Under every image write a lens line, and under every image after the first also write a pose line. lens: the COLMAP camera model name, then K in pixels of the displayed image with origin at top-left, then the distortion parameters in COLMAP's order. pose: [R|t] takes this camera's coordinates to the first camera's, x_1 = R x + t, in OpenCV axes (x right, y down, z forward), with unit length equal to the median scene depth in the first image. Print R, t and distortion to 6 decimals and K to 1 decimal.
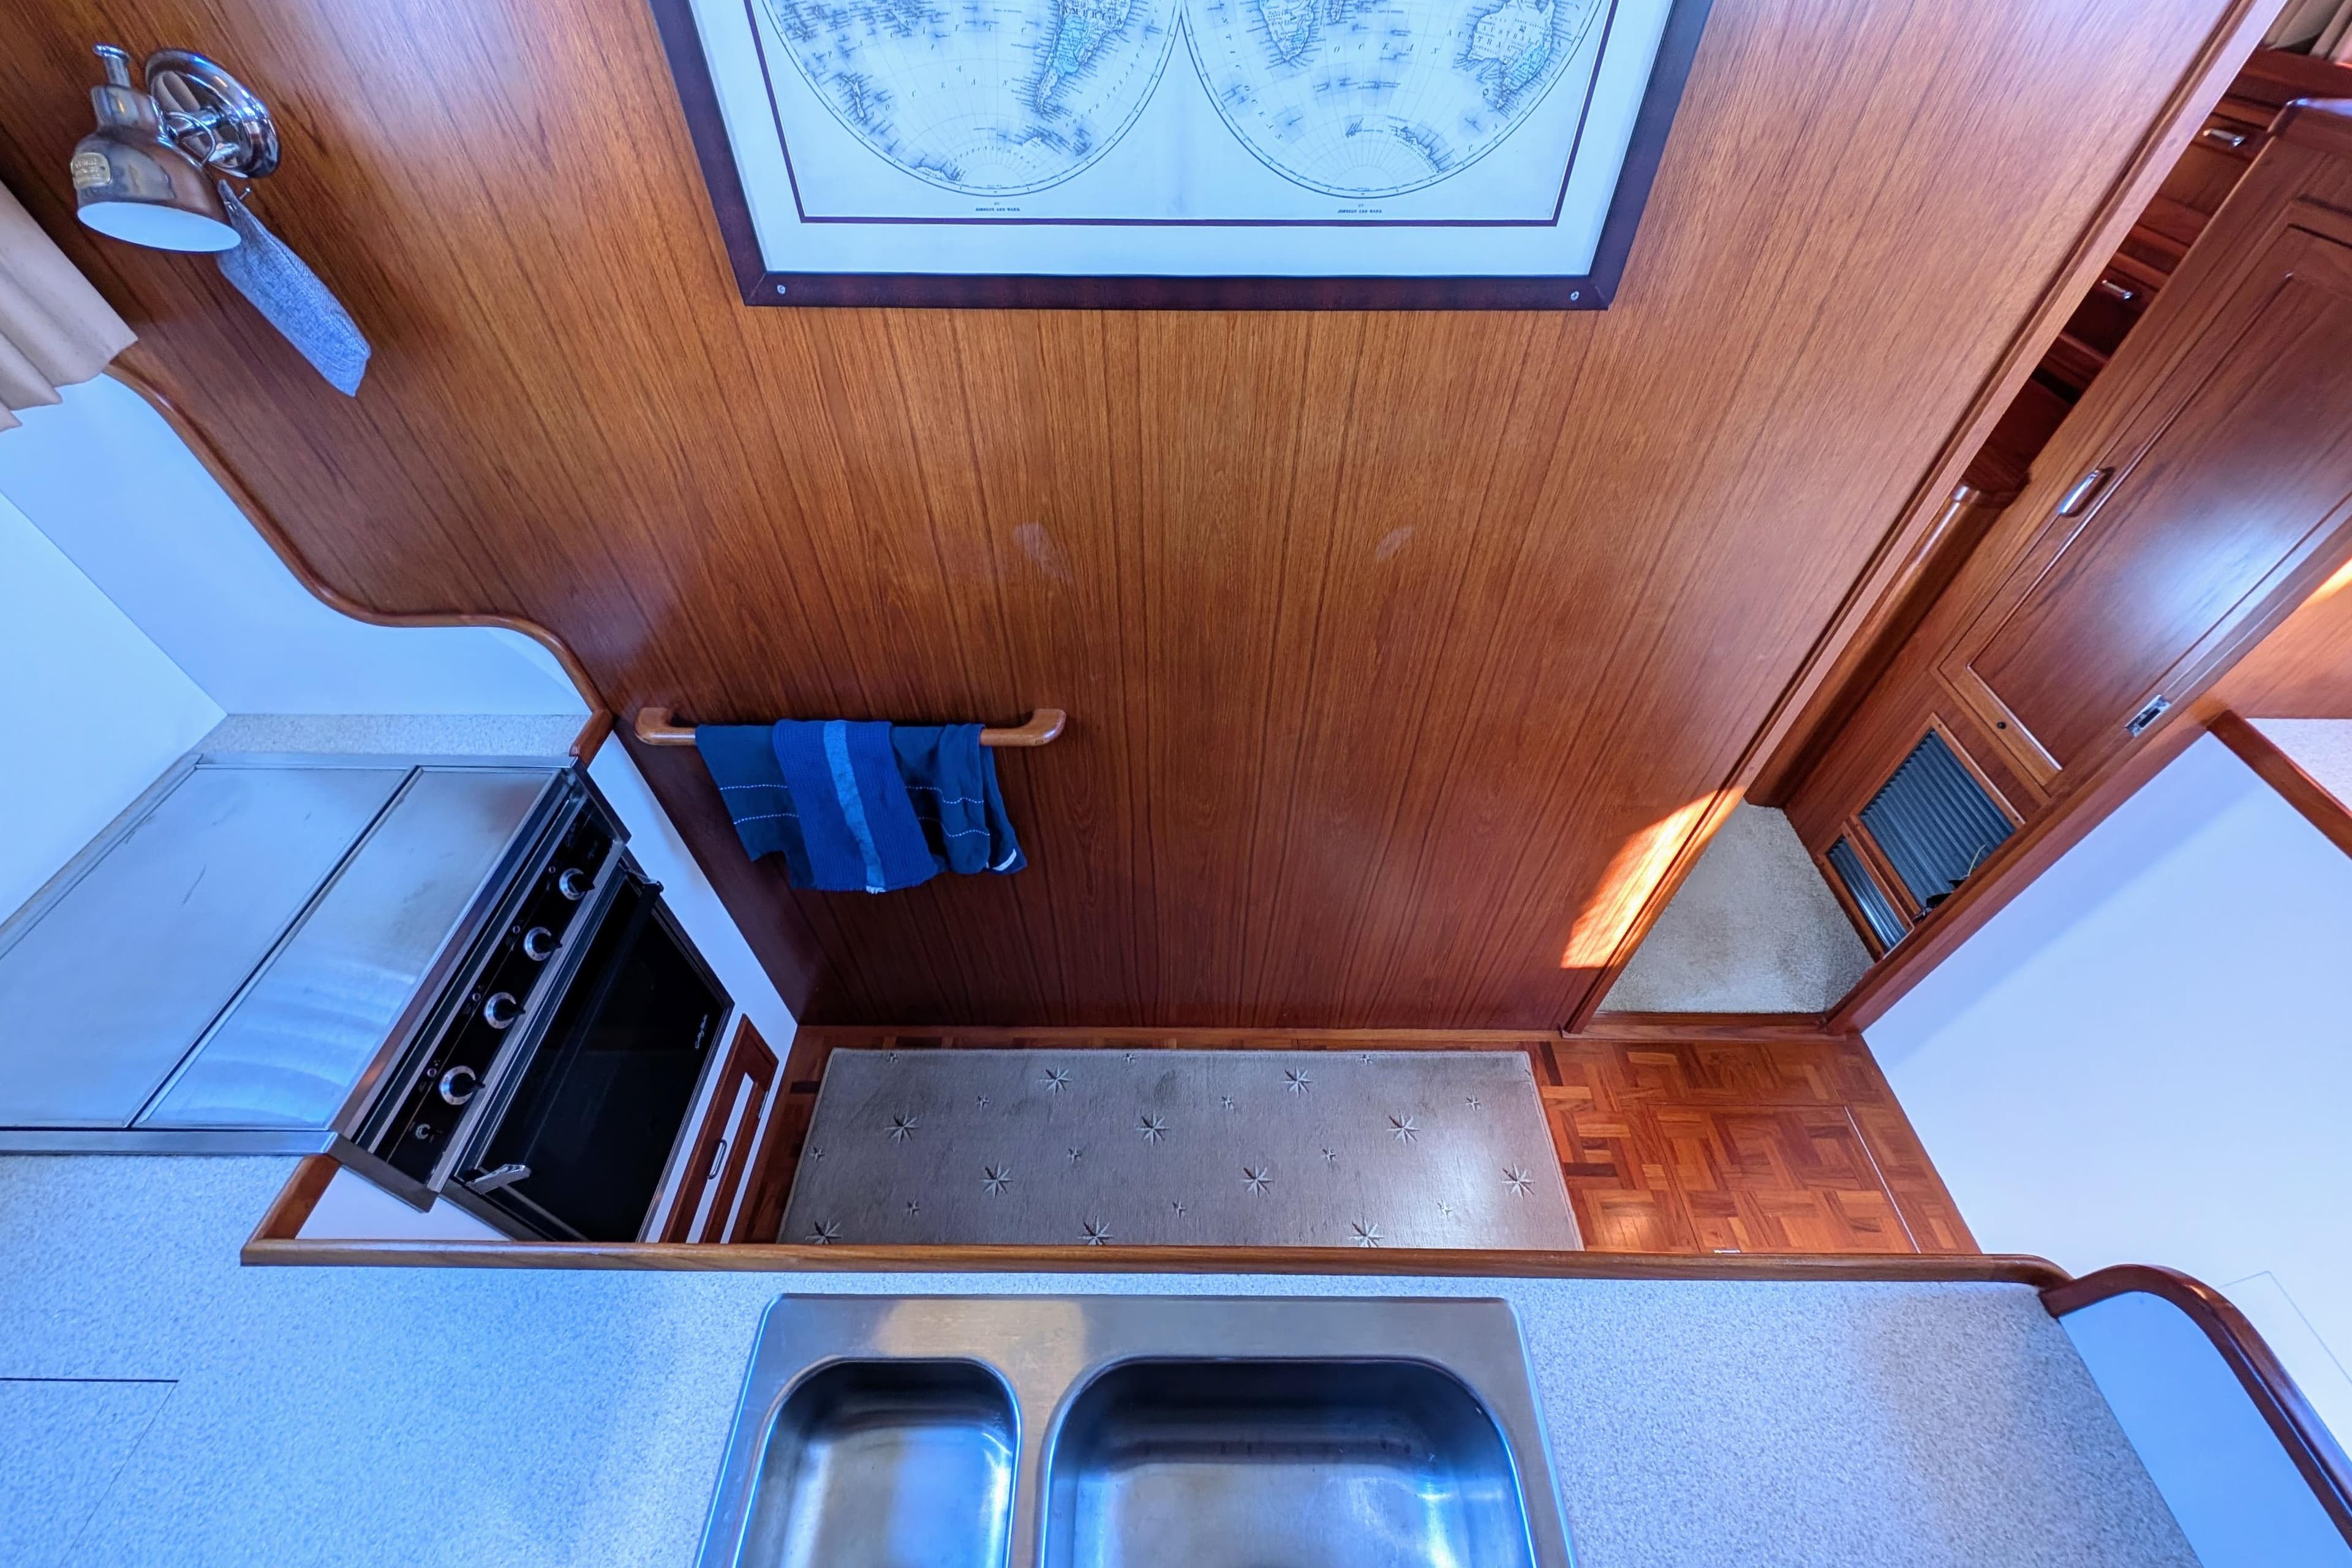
lens RADIAL K [[895.6, 0, 1163.1], [0, 895.6, 750.8], [0, 0, 1]] dist [-0.000711, -0.000062]
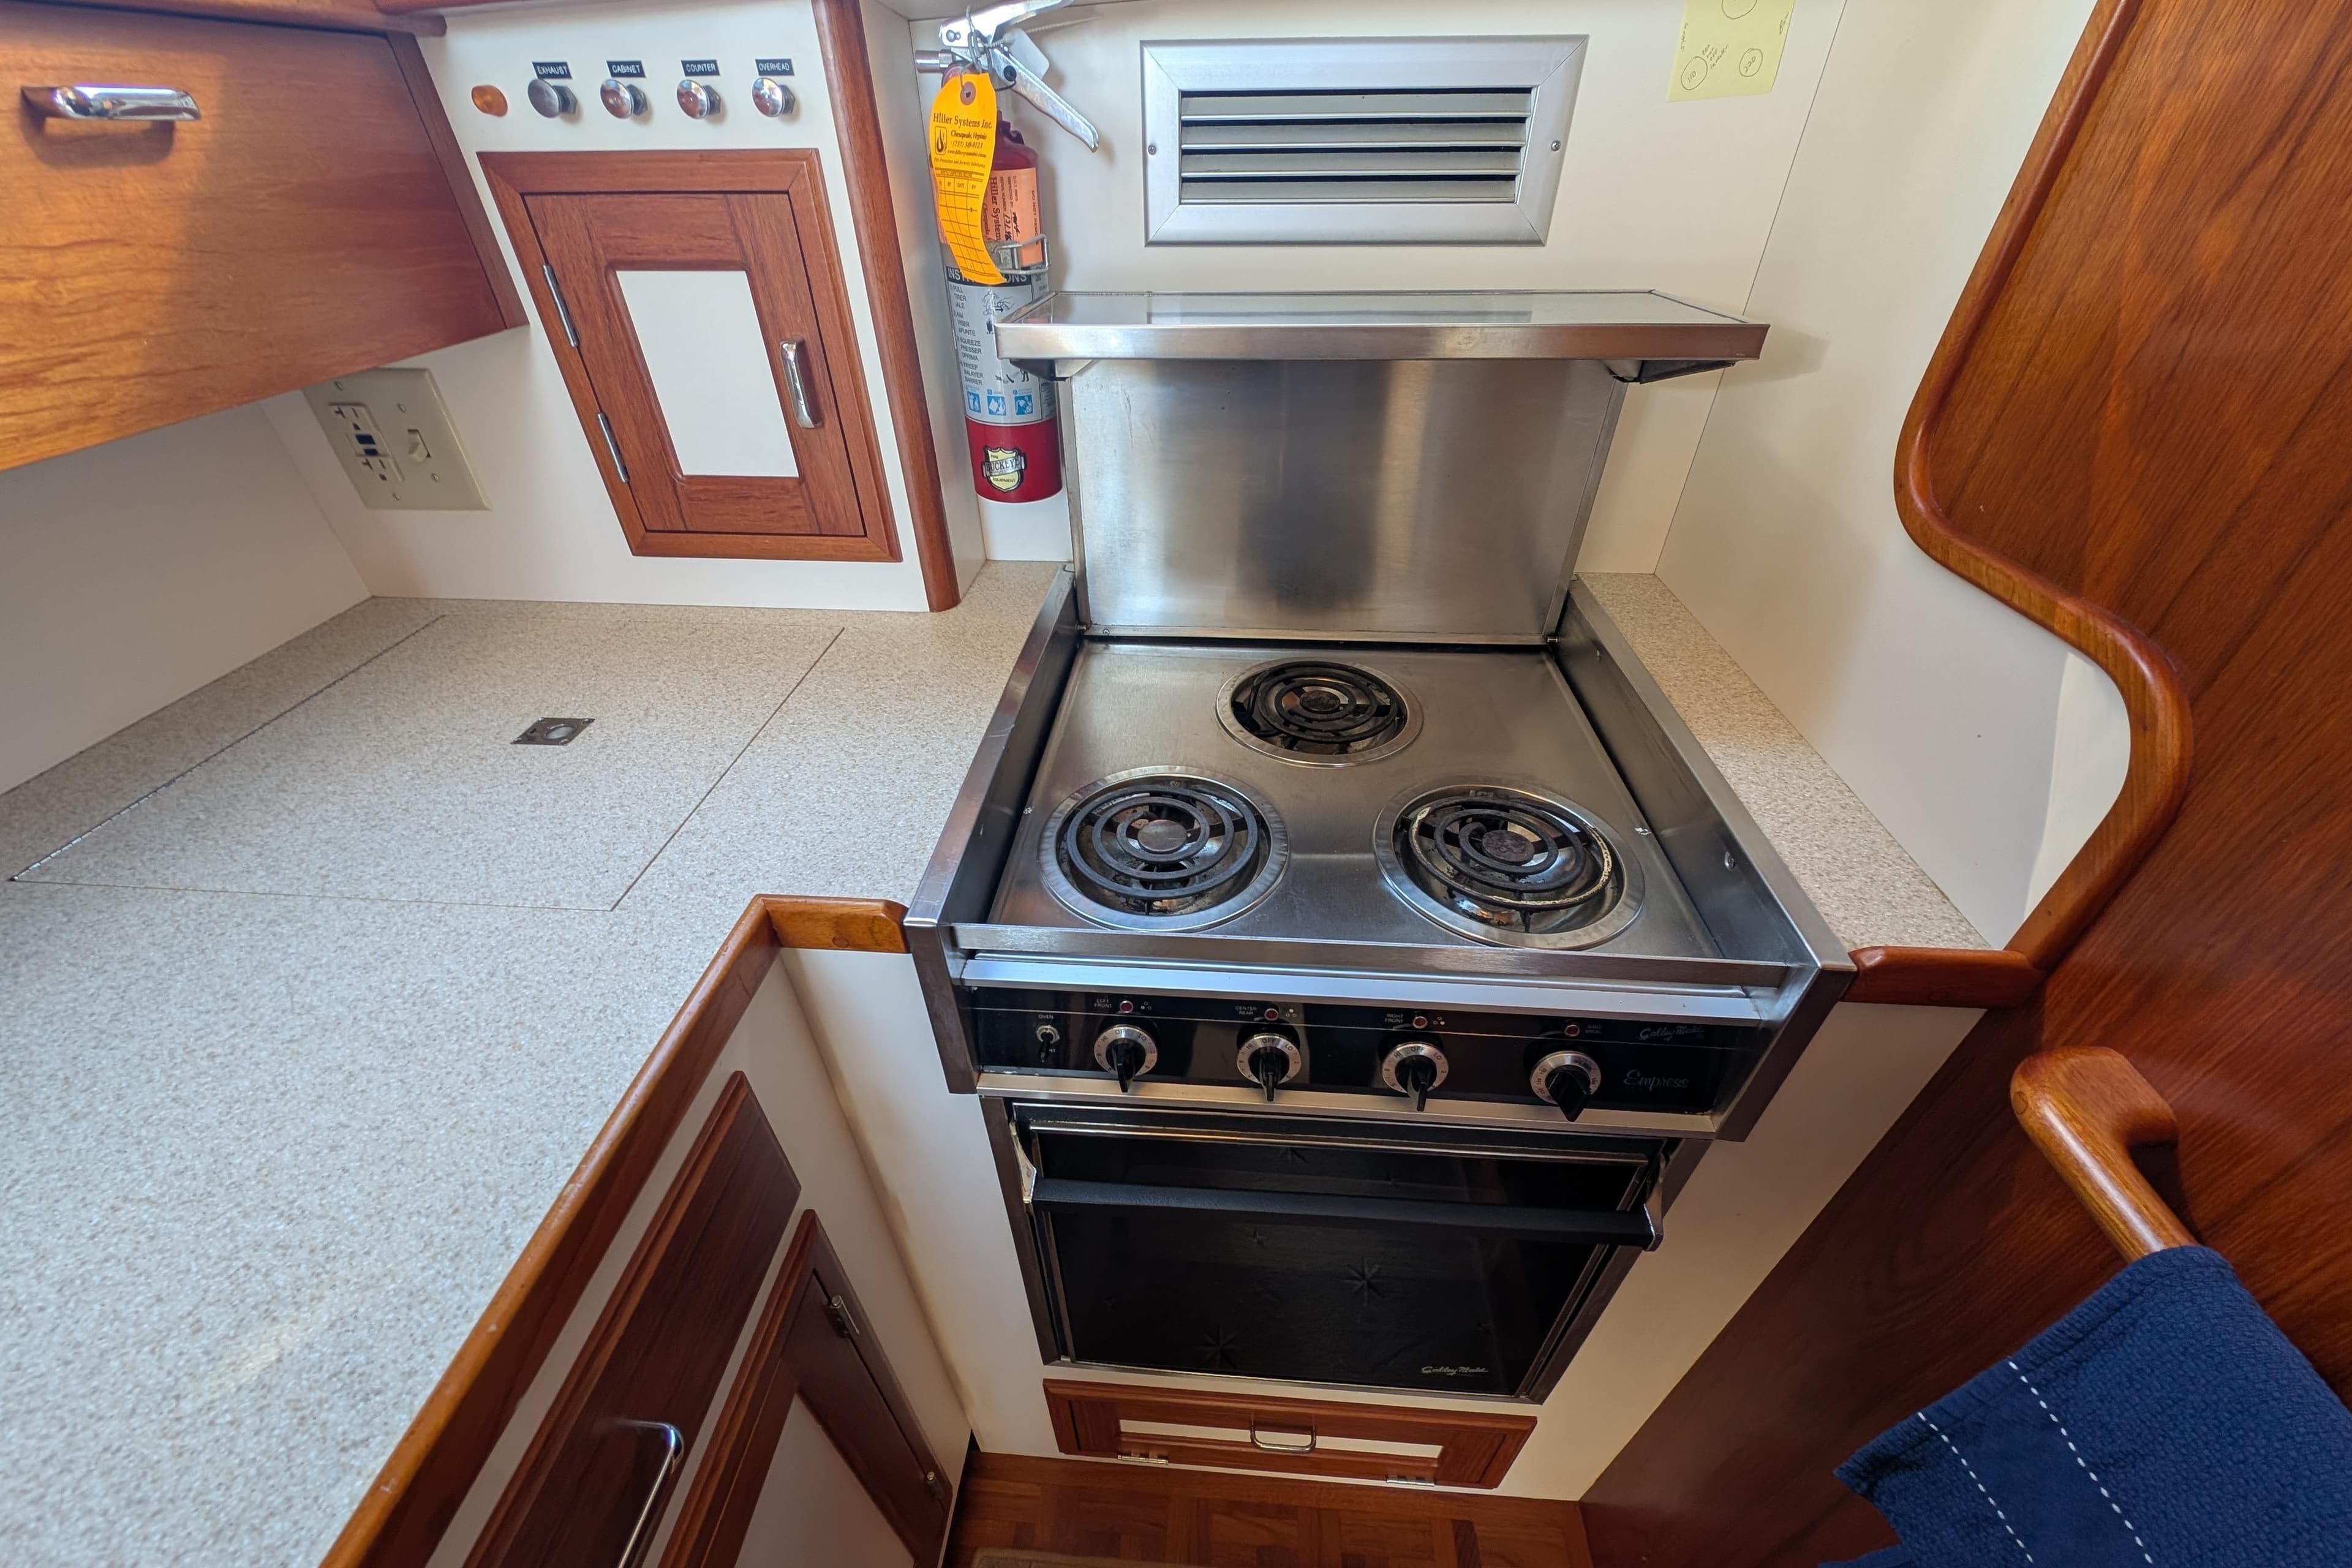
lens RADIAL K [[882.2, 0, 1176.0], [0, 882.2, 784.0], [0, 0, 1]] dist [-0.000270, -0.000035]
pose [[-0.066073, 0.591729, -0.803425, -0.353192], [-0.715339, 0.533260, 0.451579, 0.001639], [0.695647, 0.604558, 0.388052, 0.568408]]
